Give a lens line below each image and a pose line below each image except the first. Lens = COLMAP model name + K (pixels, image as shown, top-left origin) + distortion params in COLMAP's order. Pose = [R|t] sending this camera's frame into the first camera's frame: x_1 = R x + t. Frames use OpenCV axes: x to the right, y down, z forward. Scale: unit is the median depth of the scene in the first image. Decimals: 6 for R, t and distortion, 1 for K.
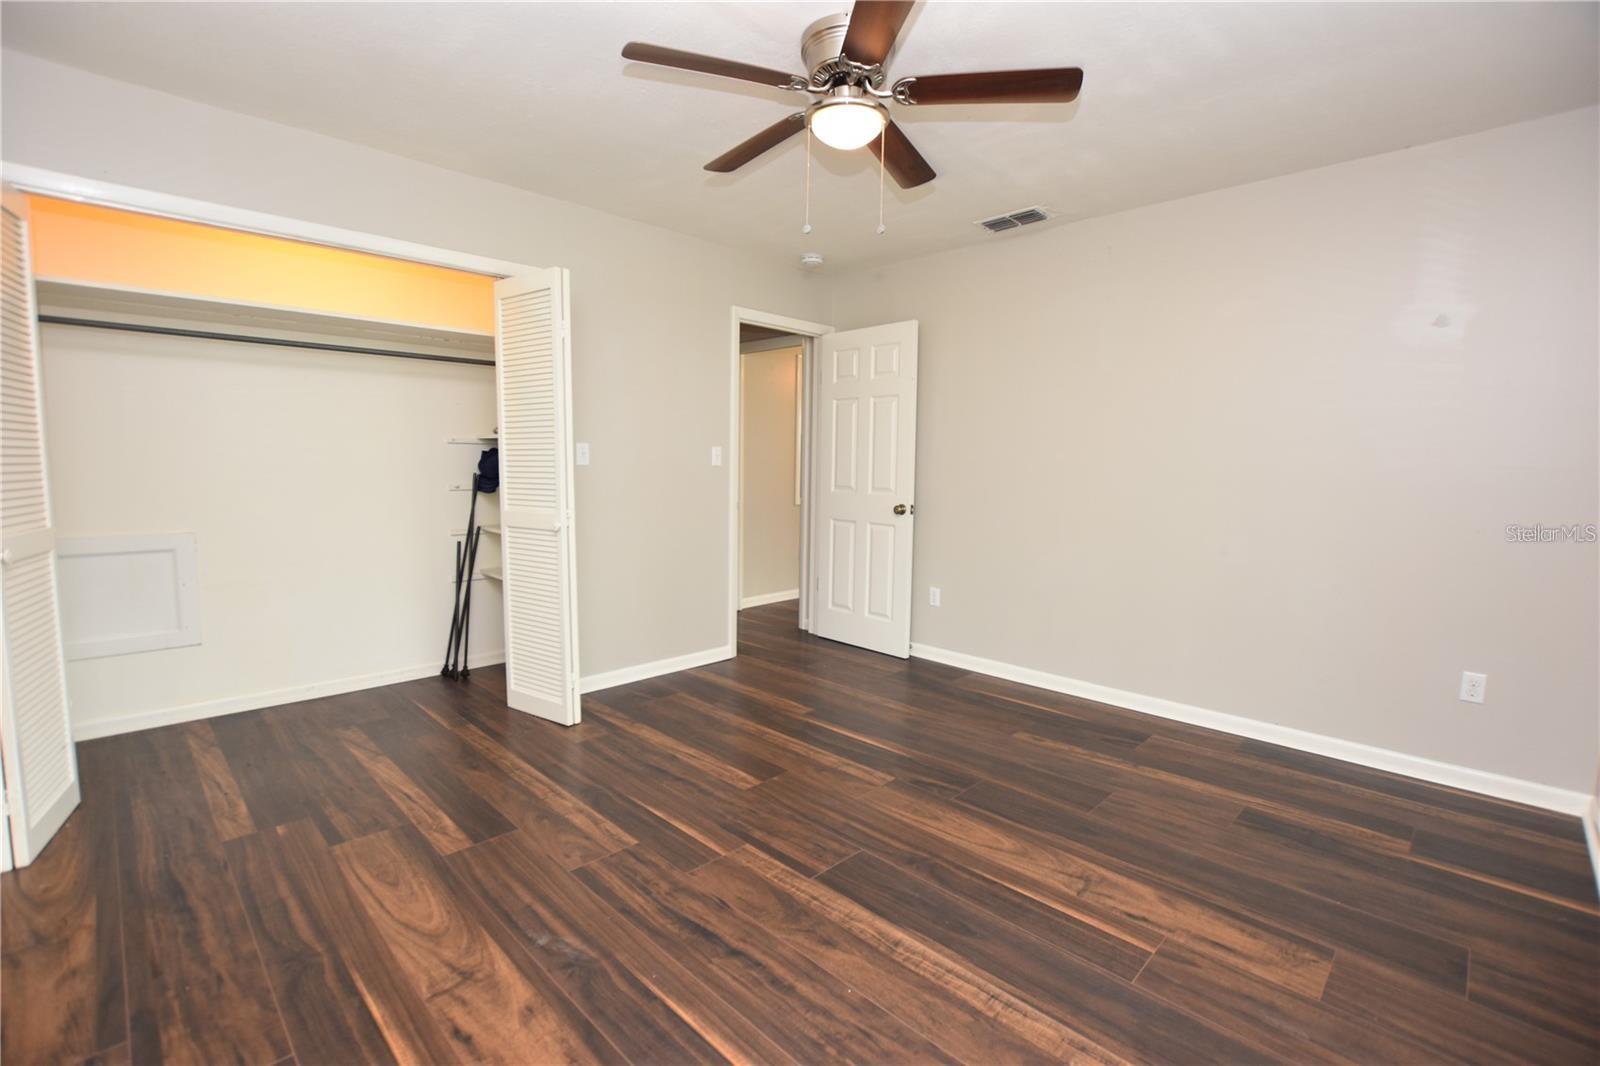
lens RADIAL K [[712.6, 0, 790.2], [0, 712.6, 533.2], [0, 0, 1]] dist [-0.024937, 0.000963]
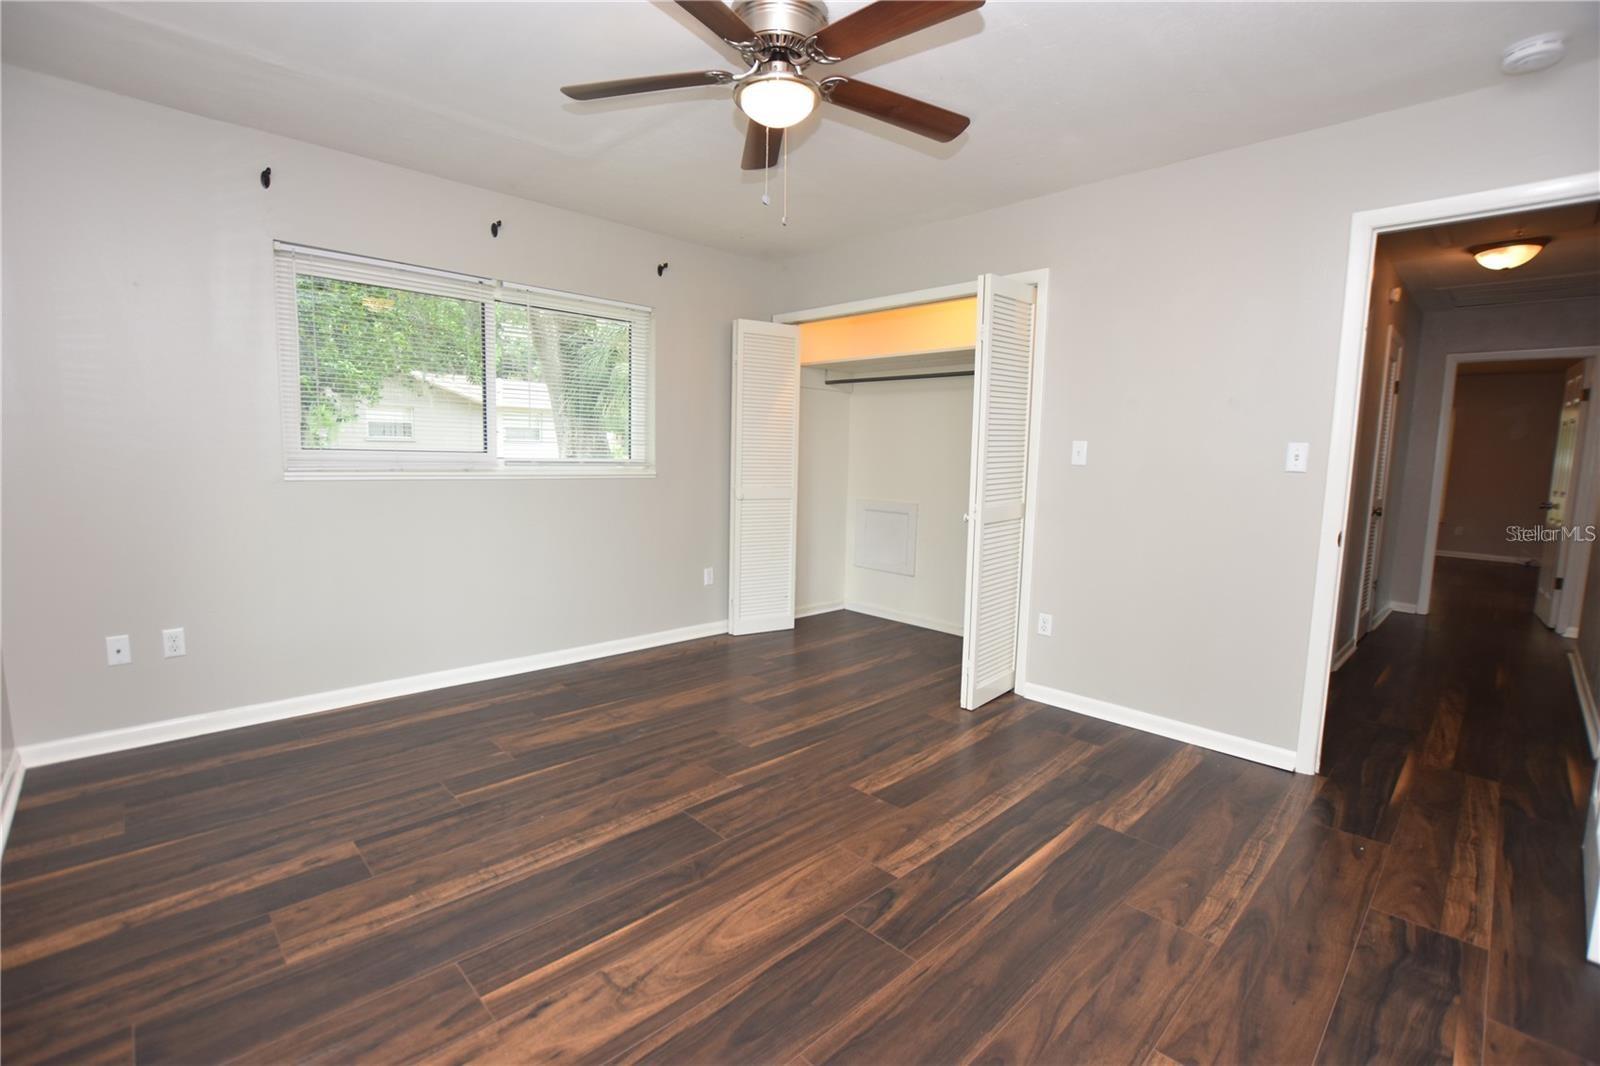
lens RADIAL K [[712.6, 0, 790.2], [0, 712.6, 533.2], [0, 0, 1]] dist [-0.024937, 0.000963]
pose [[-0.014169, 0.098719, -0.995015, 1.105354], [-0.120961, 0.987637, 0.099709, -0.093086], [0.992556, 0.121770, -0.002052, 1.094277]]
